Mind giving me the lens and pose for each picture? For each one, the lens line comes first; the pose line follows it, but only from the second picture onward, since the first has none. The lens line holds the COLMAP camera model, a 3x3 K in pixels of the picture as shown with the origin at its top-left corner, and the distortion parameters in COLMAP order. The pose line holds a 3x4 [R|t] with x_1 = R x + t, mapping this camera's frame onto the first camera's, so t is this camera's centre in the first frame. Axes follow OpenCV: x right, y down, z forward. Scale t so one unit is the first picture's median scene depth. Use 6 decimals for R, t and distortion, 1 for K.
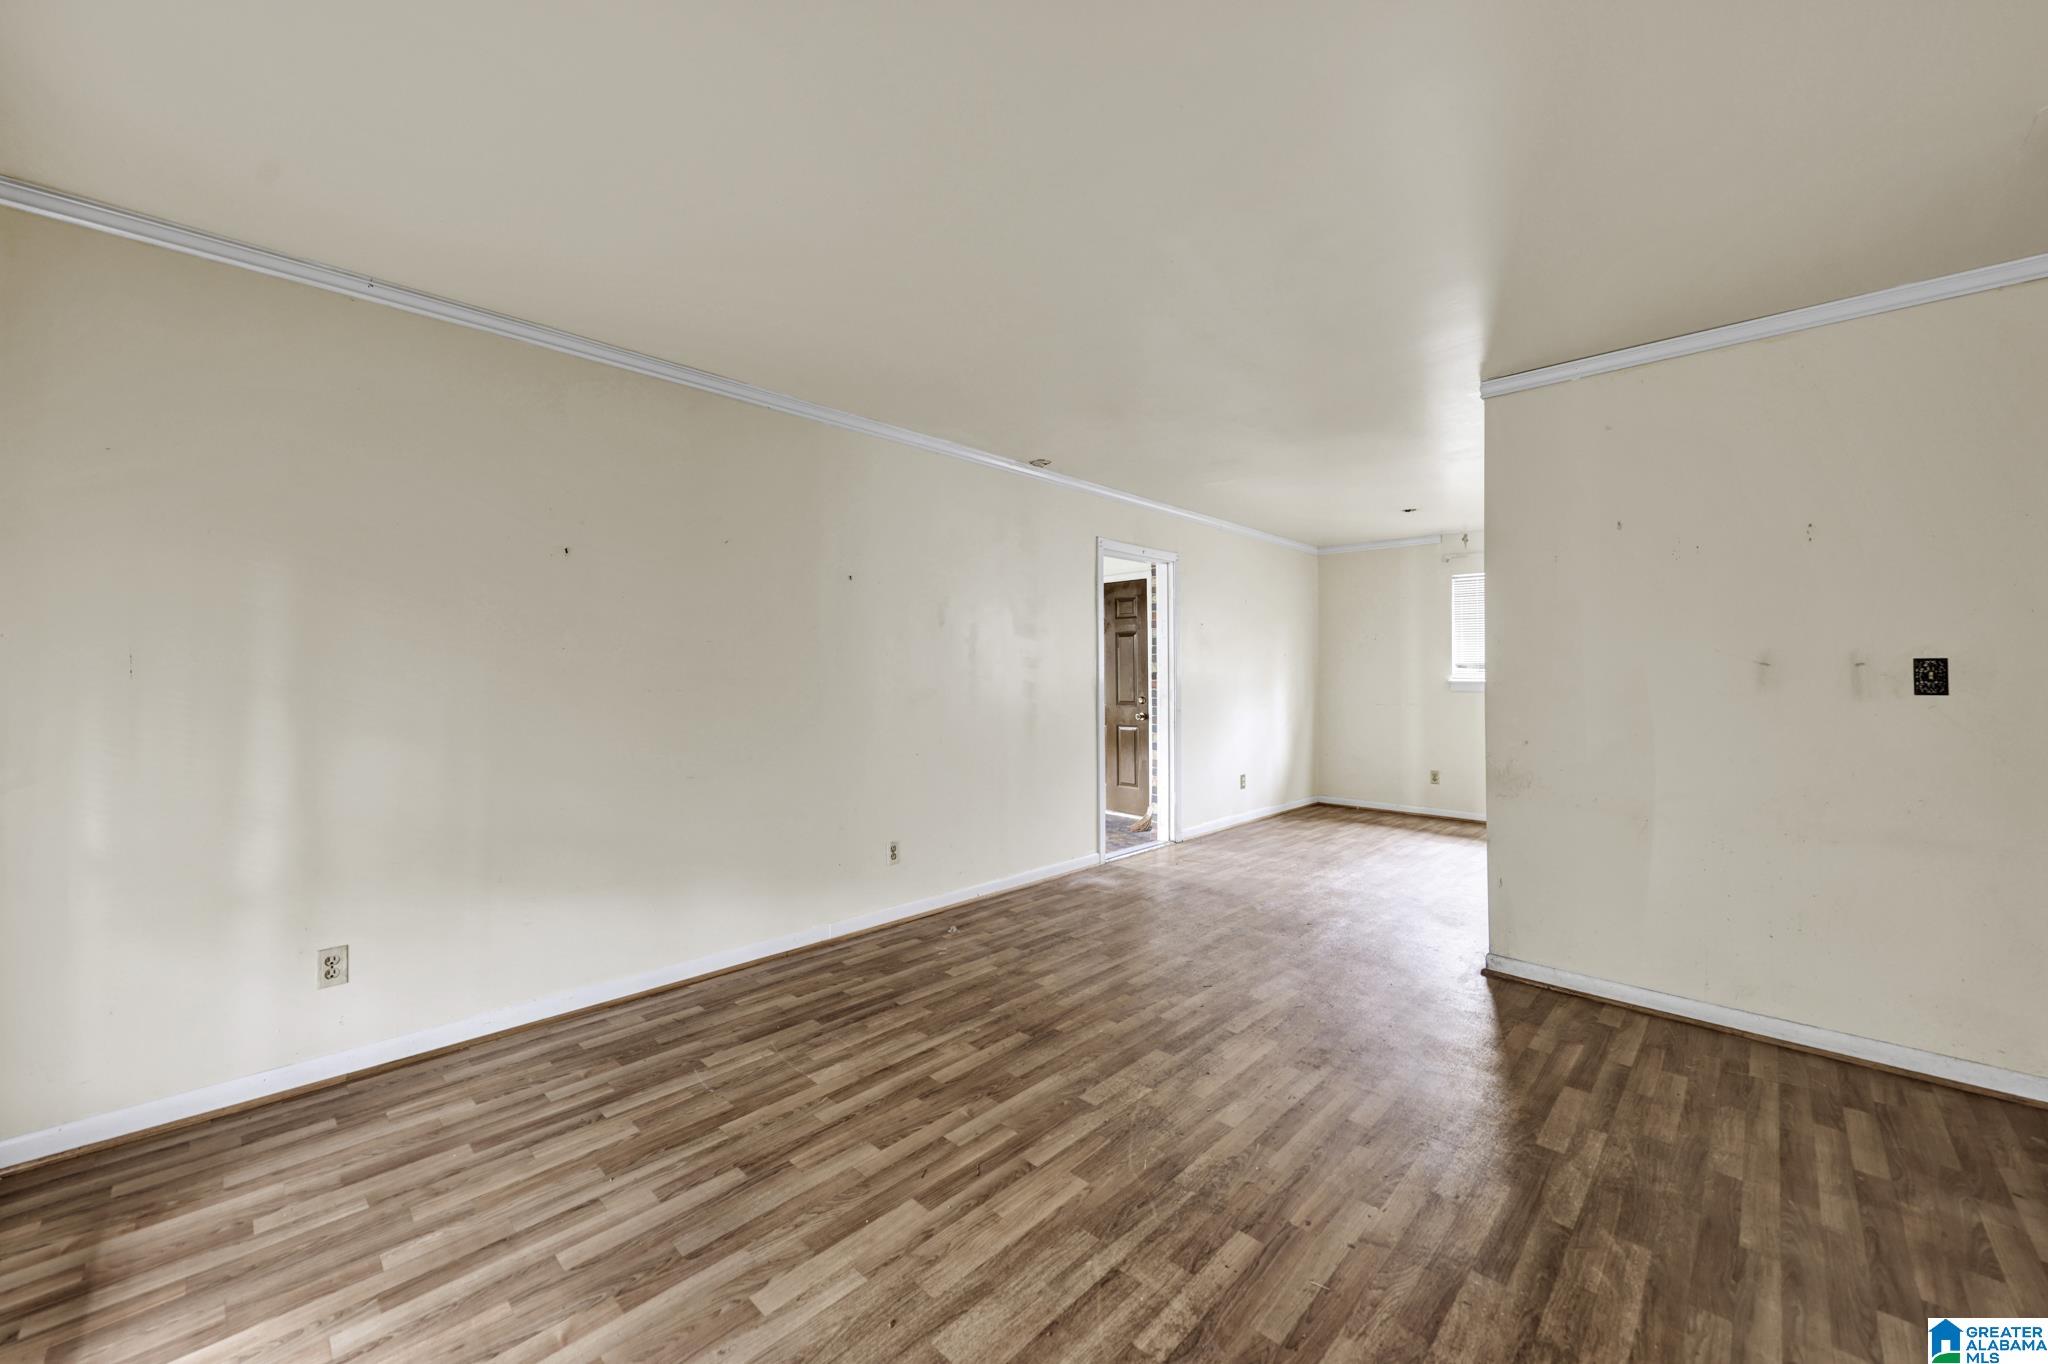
lens RADIAL K [[781.3, 0, 1012.7], [0, 781.3, 671.4], [0, 0, 1]] dist [0.002817, -0.002372]
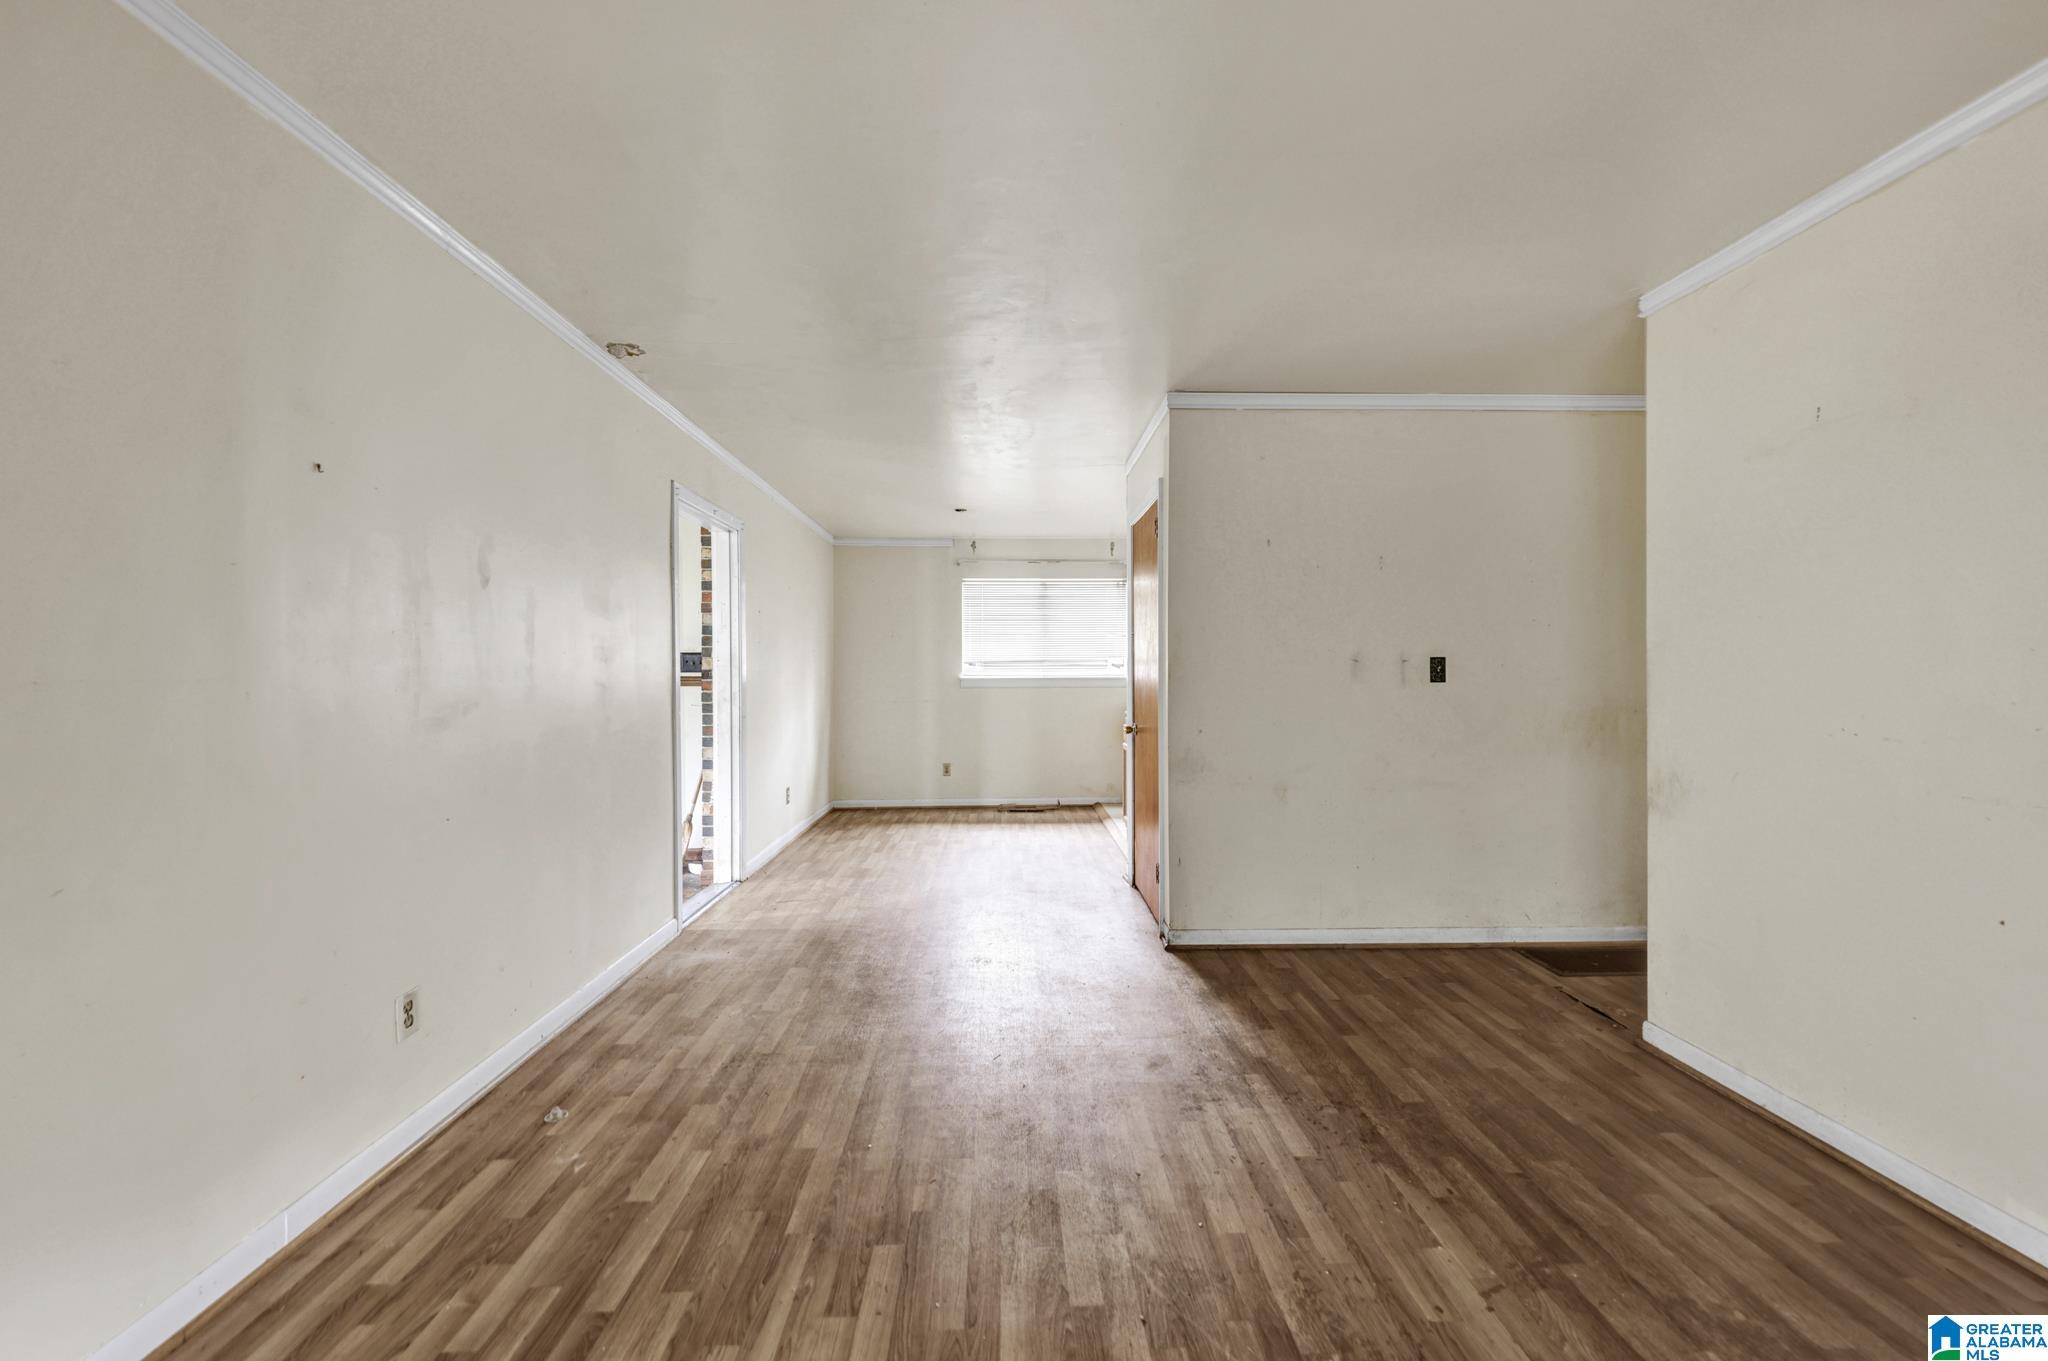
lens RADIAL K [[781.3, 0, 1034.2], [0, 781.3, 680.5], [0, 0, 1]] dist [0.002817, -0.002372]
pose [[0.684027, -0.011598, 0.729365, -0.282458], [0.002606, 0.999906, 0.013457, 0.003877], [-0.729452, -0.007304, 0.683993, 0.391699]]
